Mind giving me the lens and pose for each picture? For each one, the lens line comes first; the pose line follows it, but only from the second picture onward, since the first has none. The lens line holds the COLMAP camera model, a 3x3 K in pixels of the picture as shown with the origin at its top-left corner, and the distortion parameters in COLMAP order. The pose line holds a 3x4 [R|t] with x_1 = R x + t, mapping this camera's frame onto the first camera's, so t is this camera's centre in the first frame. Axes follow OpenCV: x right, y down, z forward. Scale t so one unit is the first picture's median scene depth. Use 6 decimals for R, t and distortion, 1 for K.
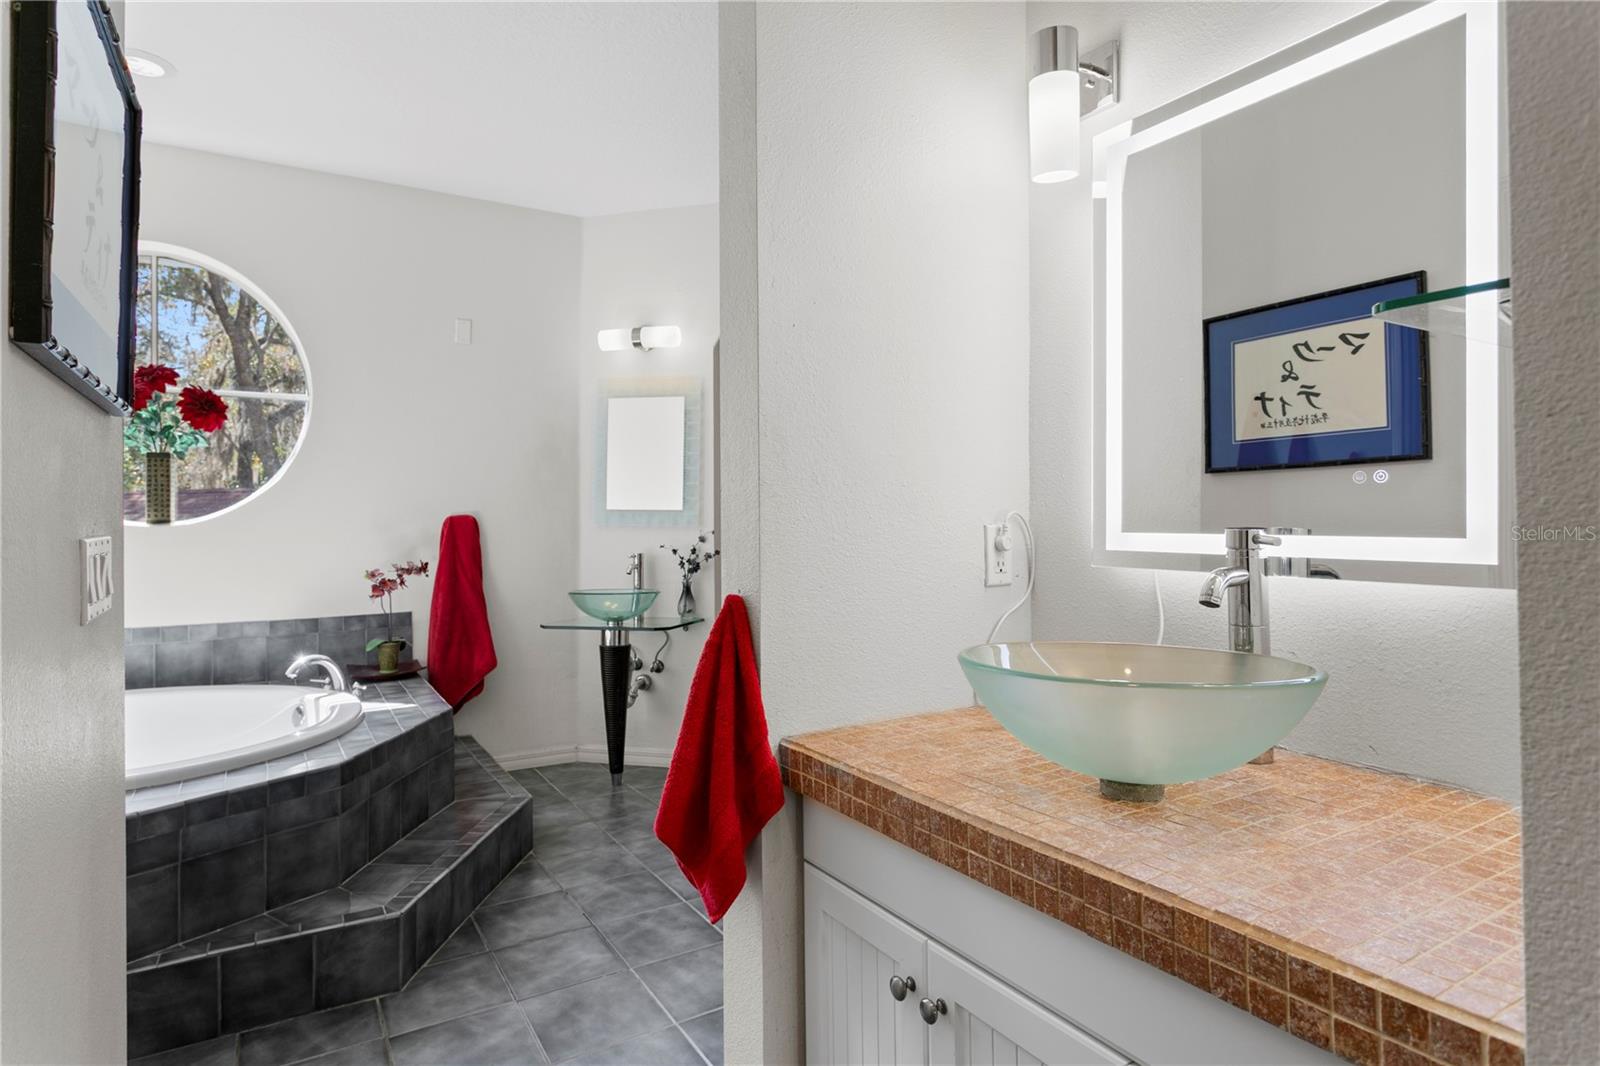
lens RADIAL K [[860.9, 0, 765.3], [0, 860.9, 530.1], [0, 0, 1]] dist [-0.021247, 0.018366]
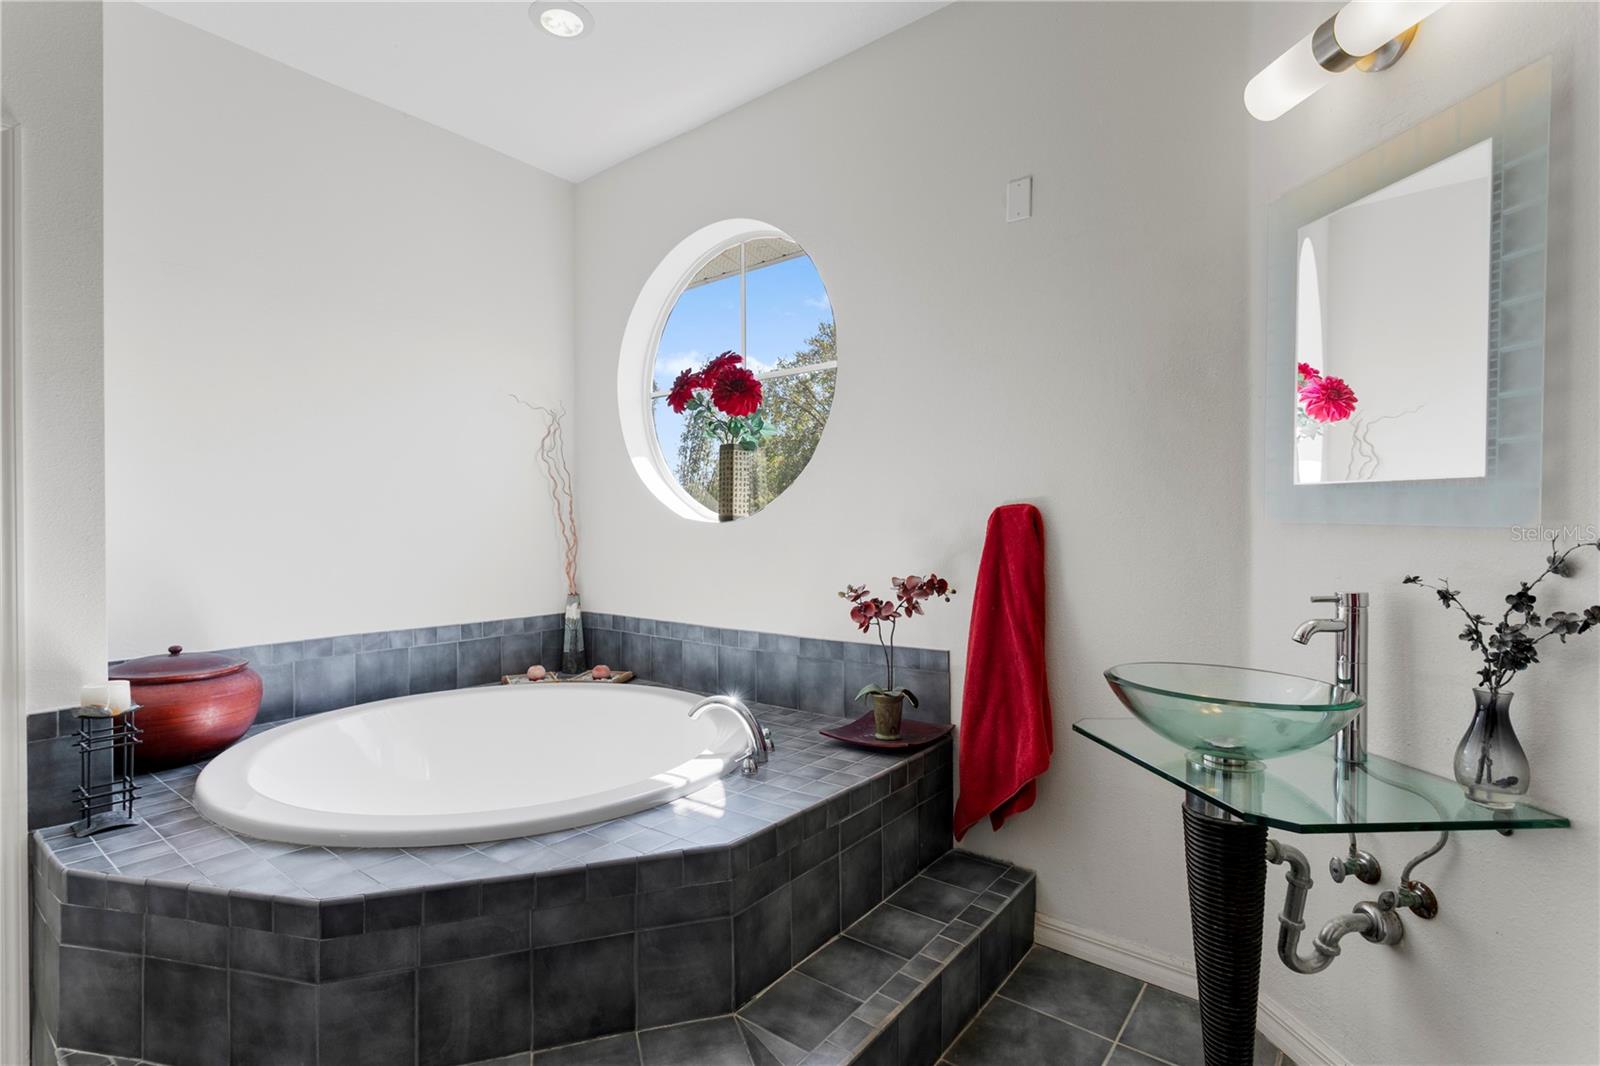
lens RADIAL K [[753.7, 0, 778.2], [0, 753.7, 530.4], [0, 0, 1]] dist [0.001082, 0.000147]
pose [[0.369145, 0.010812, -0.929309, 0.081451], [-0.005735, 0.999940, 0.009356, -0.003540], [0.929354, 0.001875, 0.369184, 0.663044]]
